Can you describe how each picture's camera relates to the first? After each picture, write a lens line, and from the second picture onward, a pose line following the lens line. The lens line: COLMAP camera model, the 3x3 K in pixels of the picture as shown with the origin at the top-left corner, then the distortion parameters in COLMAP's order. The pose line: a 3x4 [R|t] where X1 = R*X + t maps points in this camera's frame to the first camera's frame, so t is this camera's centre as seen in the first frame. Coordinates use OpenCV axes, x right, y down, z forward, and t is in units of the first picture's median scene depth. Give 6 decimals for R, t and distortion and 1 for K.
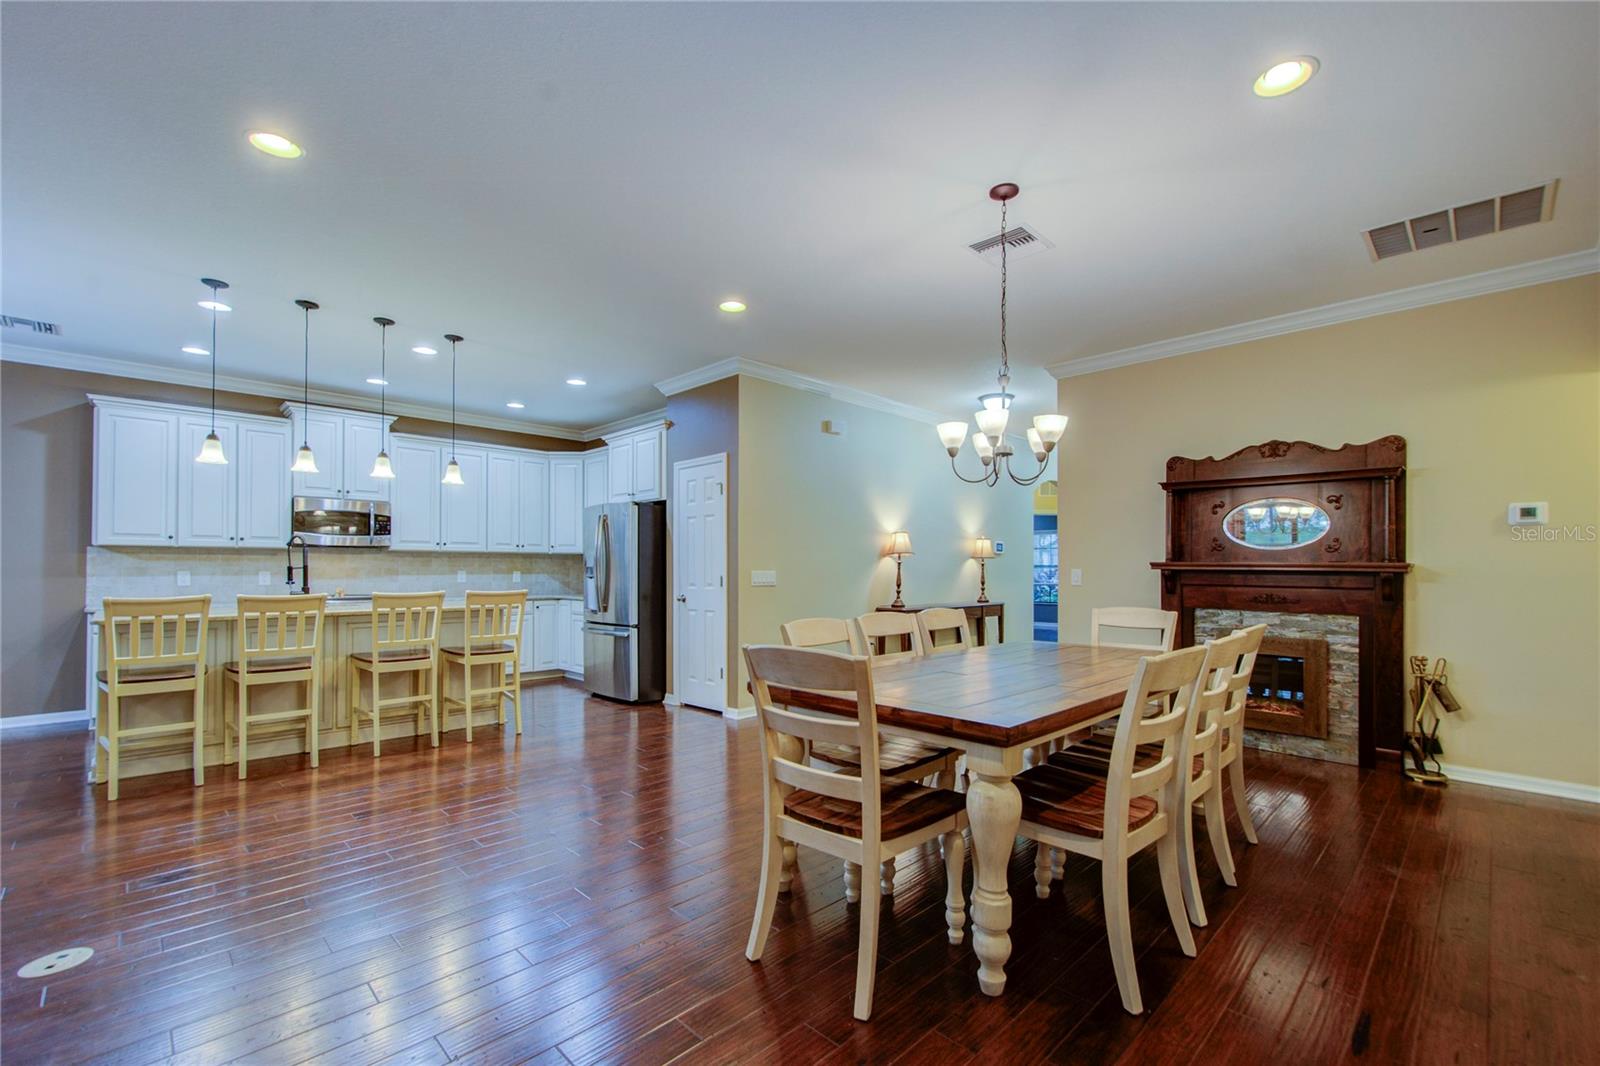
lens RADIAL K [[688.0, 0, 817.9], [0, 688.0, 563.0], [0, 0, 1]] dist [0.002286, -0.003242]
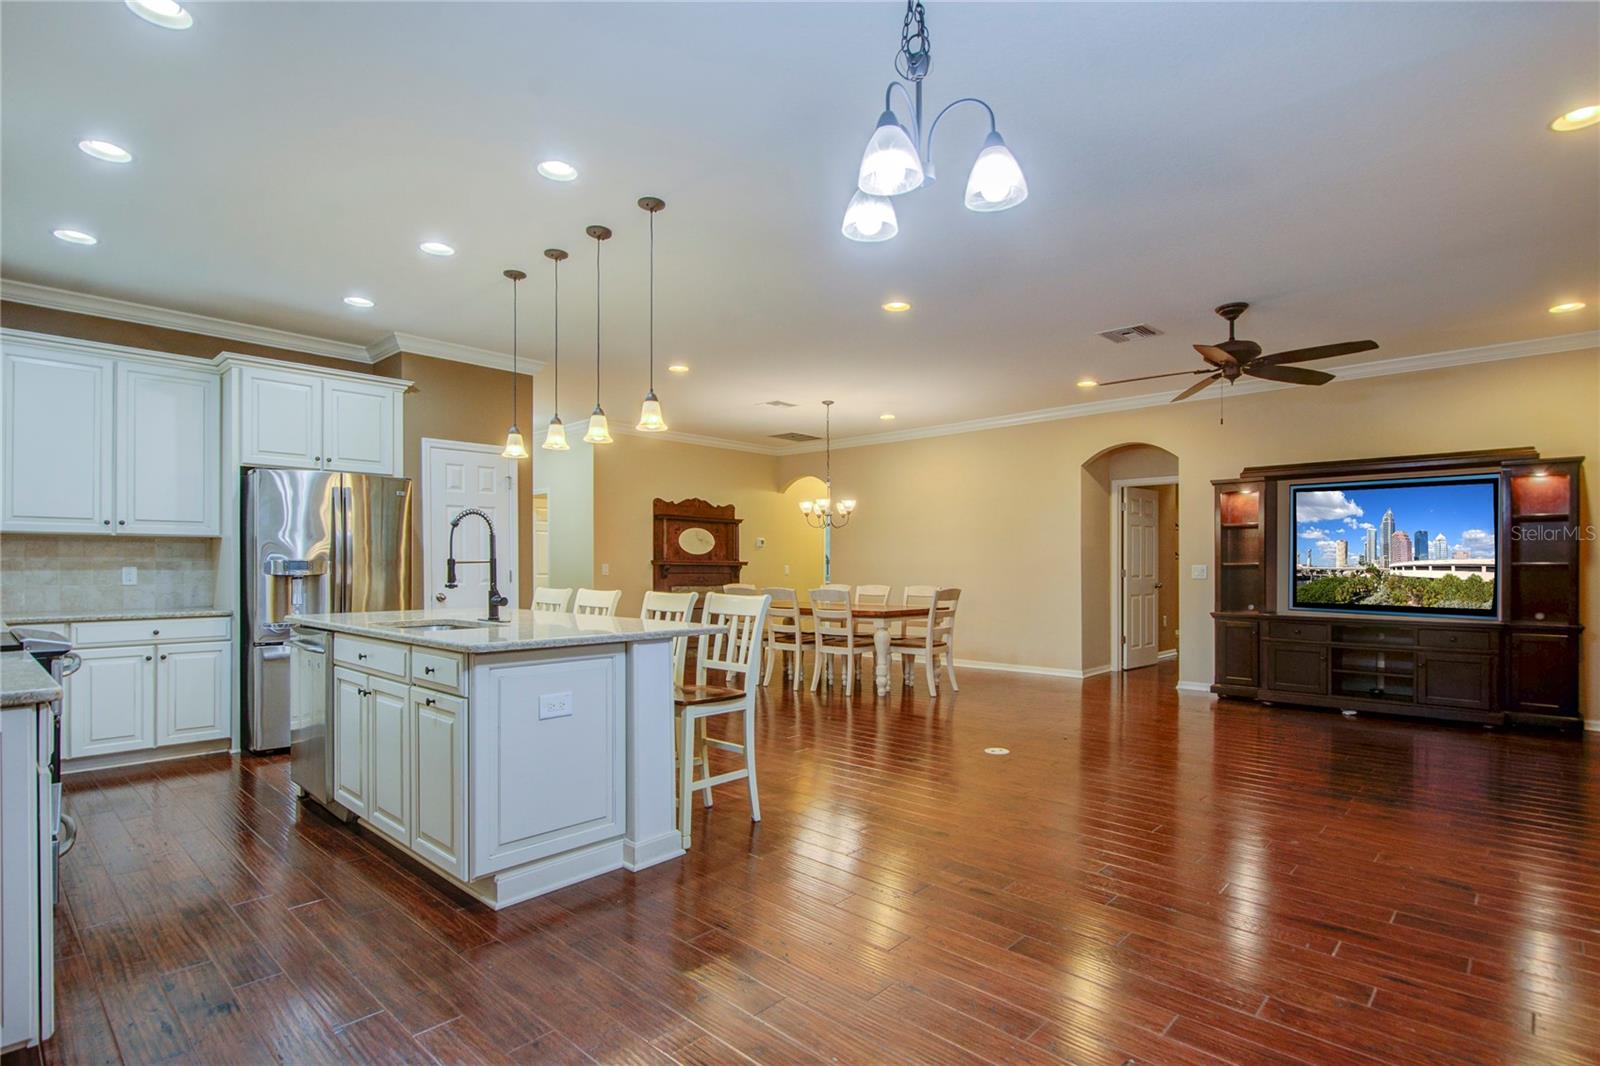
lens RADIAL K [[788.9, 0, 778.1], [0, 788.9, 556.1], [0, 0, 1]] dist [-0.000771, 0.005554]
pose [[0.010919, 0.011680, 0.999872, -1.307283], [-0.008440, 0.999897, -0.011589, 0.007762], [-0.999905, -0.008312, 0.011017, 0.618086]]
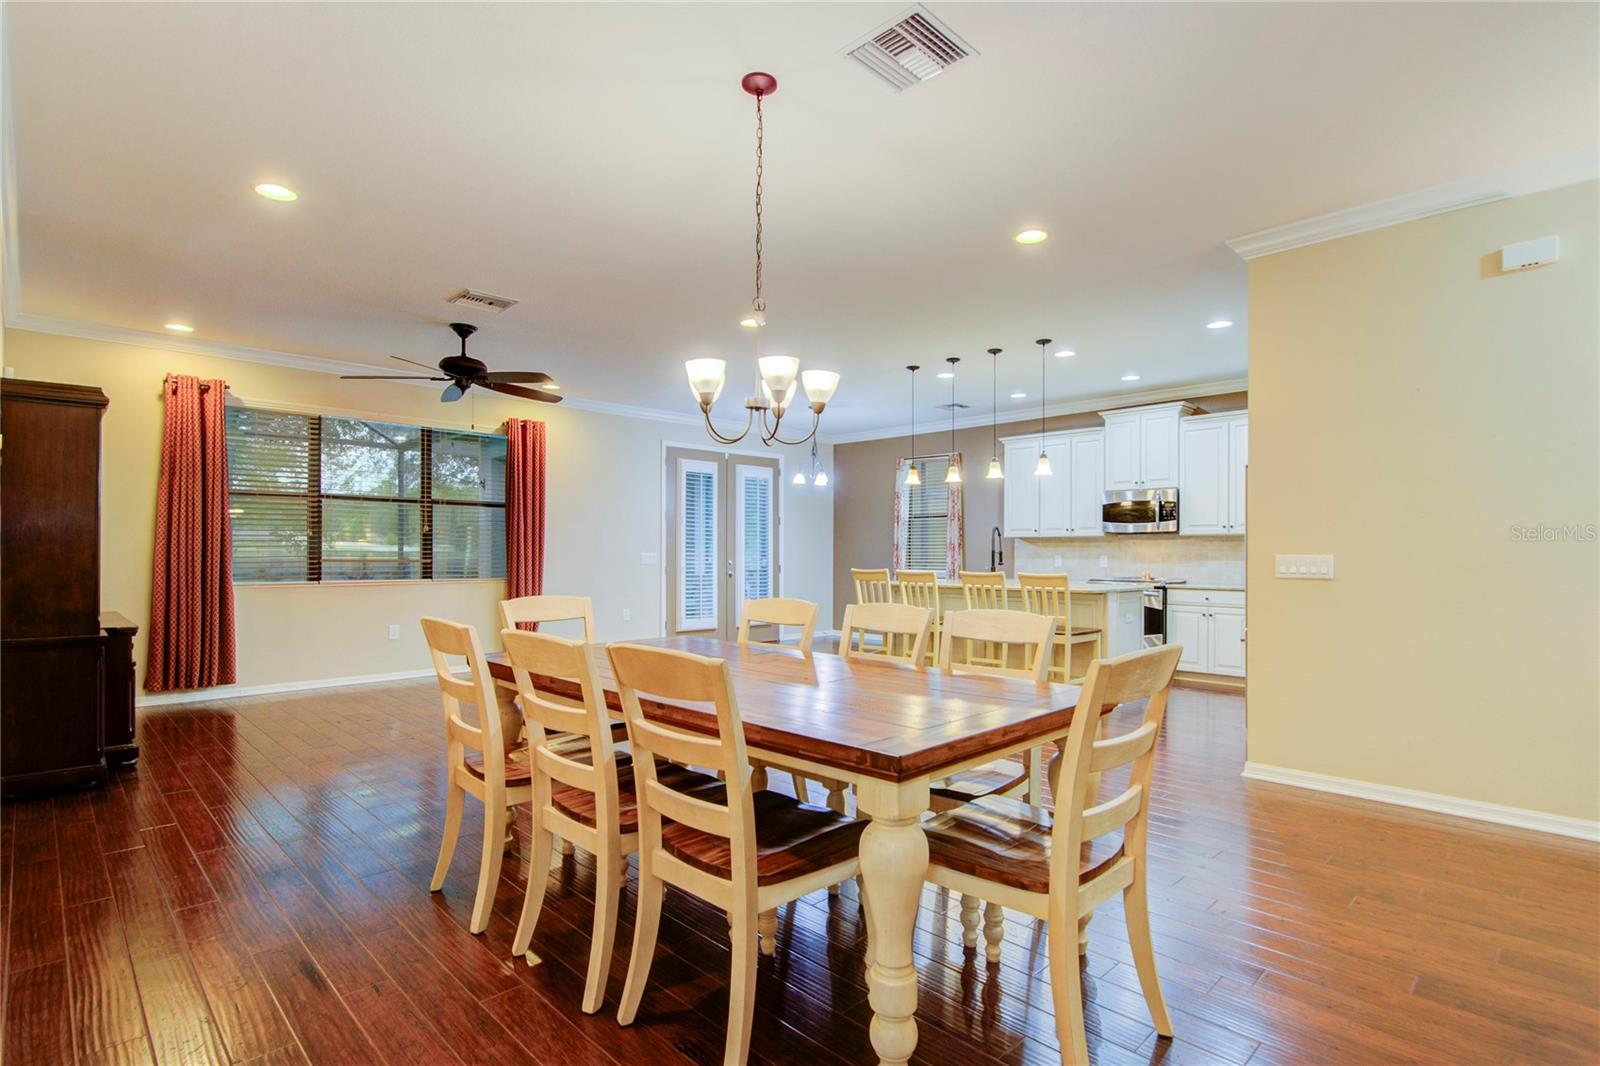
lens RADIAL K [[788.9, 0, 822.6], [0, 788.9, 556.7], [0, 0, 1]] dist [-0.000771, 0.005554]
pose [[-0.014121, 0.003219, -0.999895, 0.679857], [0.005421, 0.999980, 0.003143, 0.008469], [0.999886, -0.005376, -0.014138, 0.611301]]
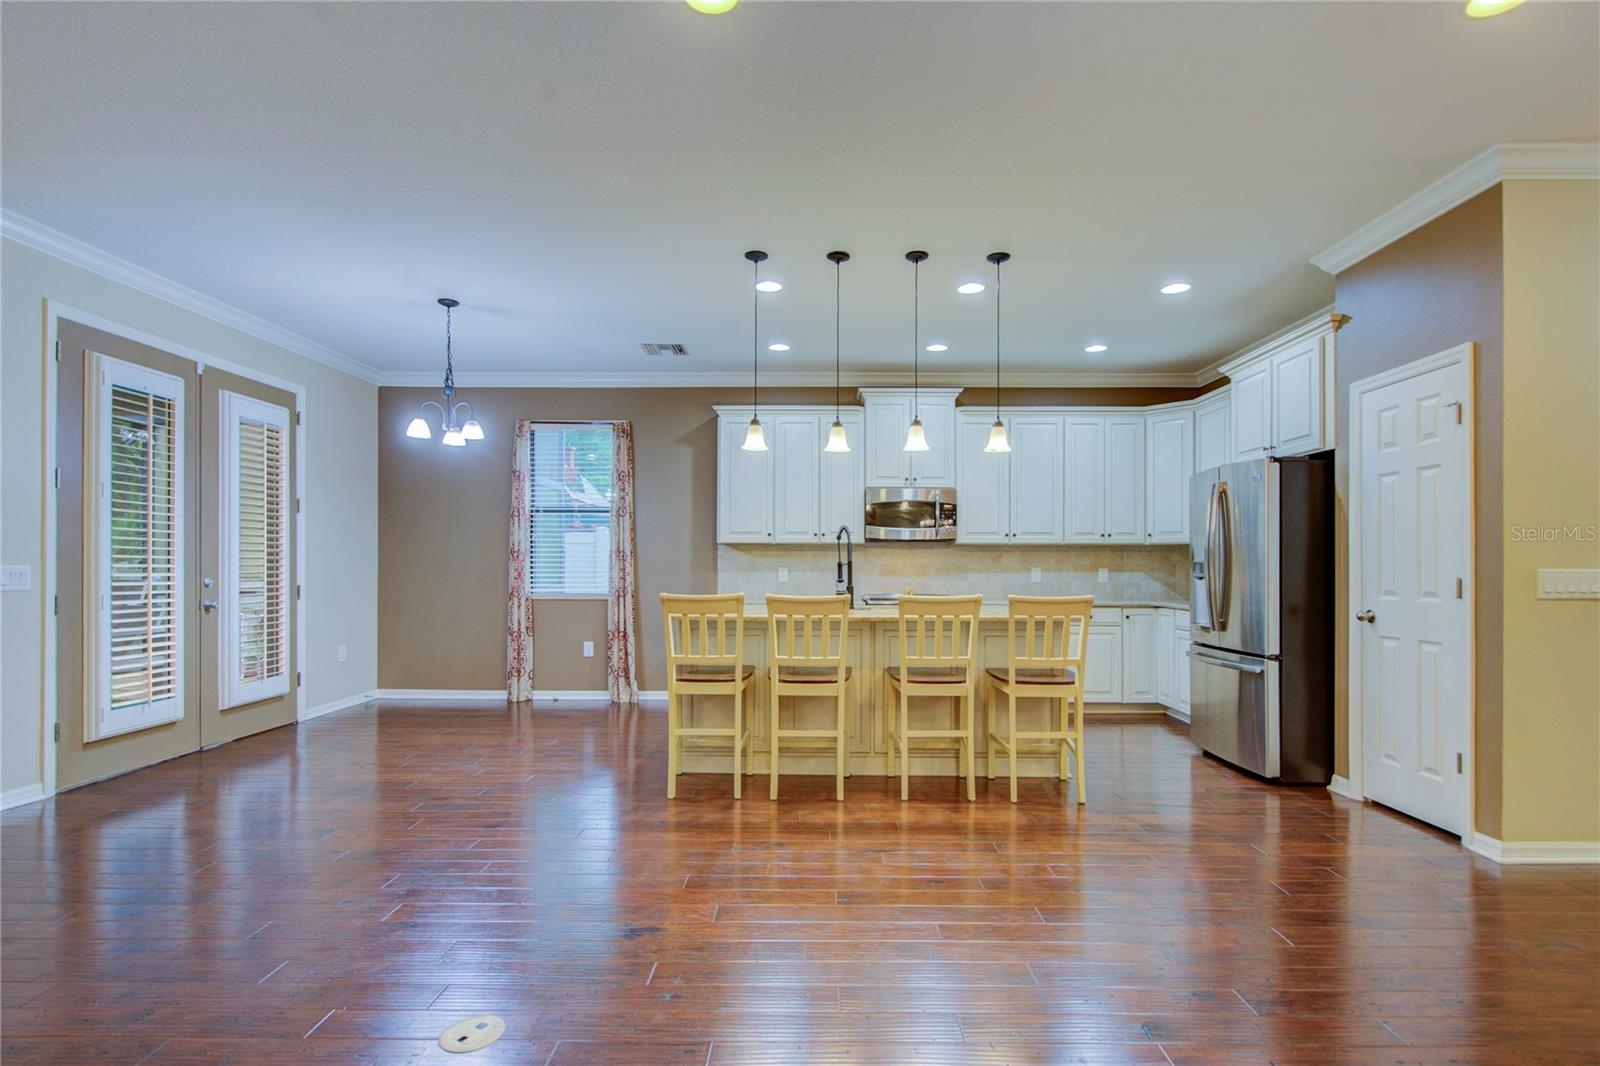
lens RADIAL K [[788.9, 0, 798.6], [0, 788.9, 565.8], [0, 0, 1]] dist [-0.000771, 0.005554]
pose [[0.687150, 0.001217, -0.726515, -0.048036], [0.004368, 0.999974, 0.005806, 0.003244], [0.726503, -0.007163, 0.687126, 0.220045]]
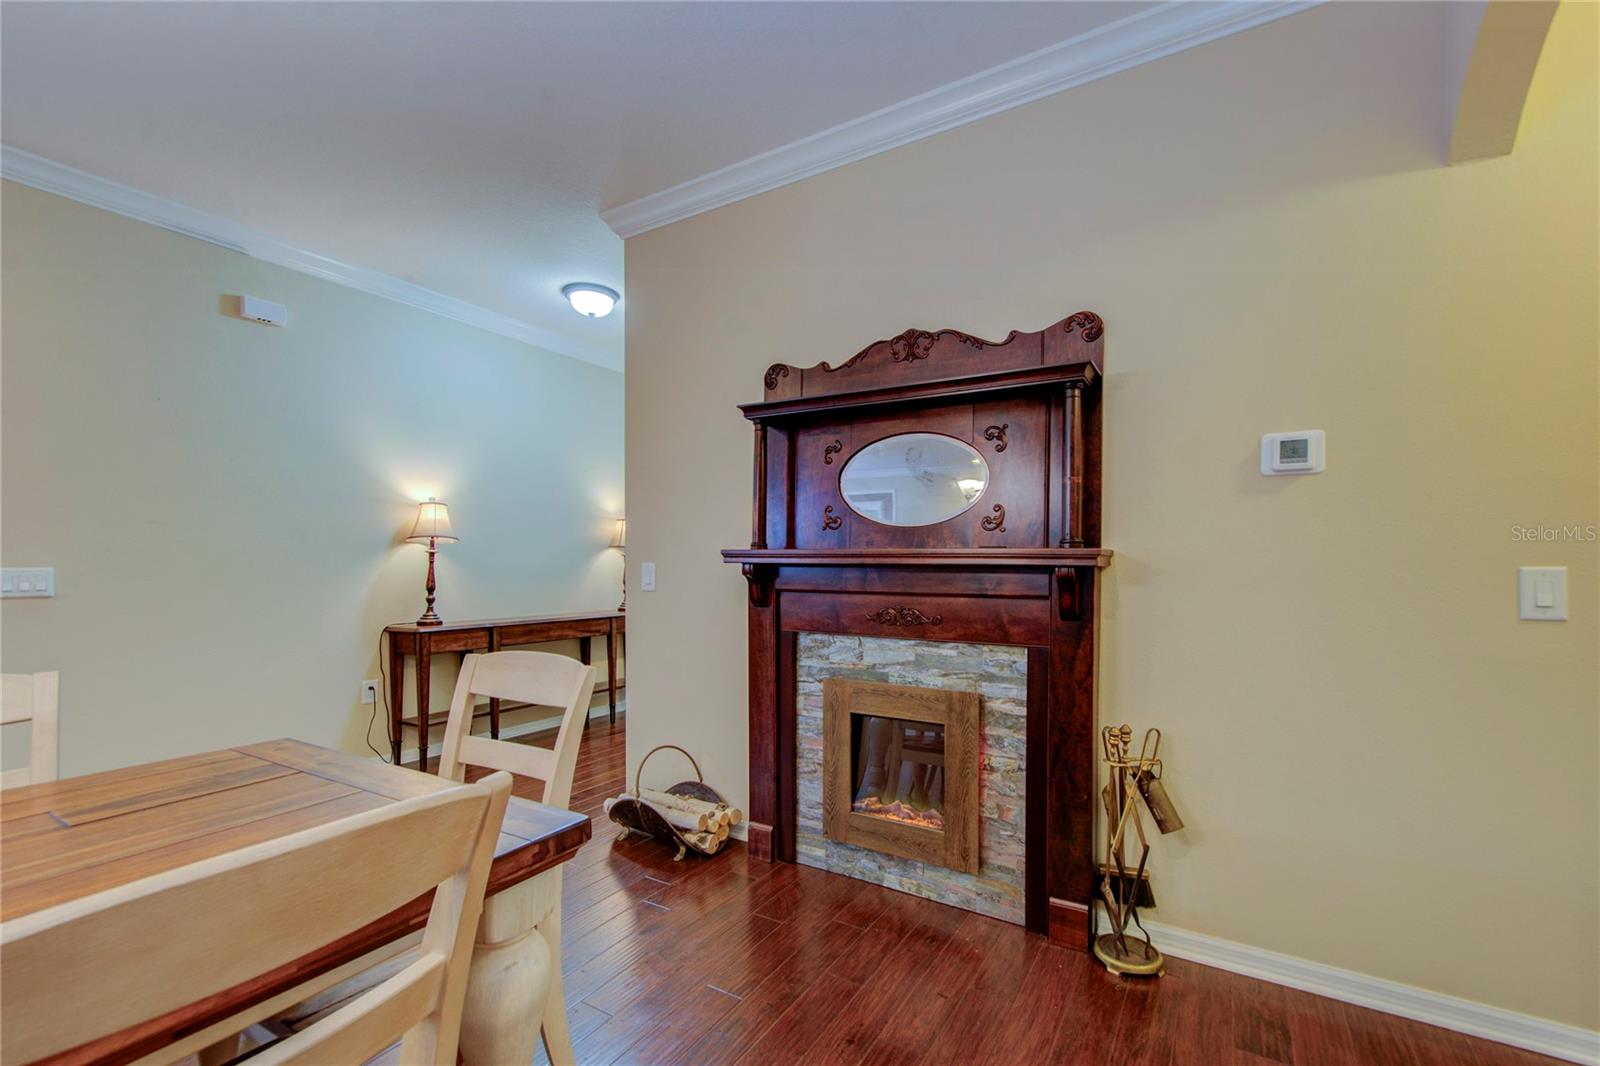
lens RADIAL K [[688.0, 0, 831.3], [0, 688.0, 568.1], [0, 0, 1]] dist [0.002286, -0.003242]
pose [[0.969681, -0.002941, 0.244355, 0.386142], [-0.000277, 0.999914, 0.013135, 0.005949], [-0.244373, -0.012805, 0.969597, 0.394375]]
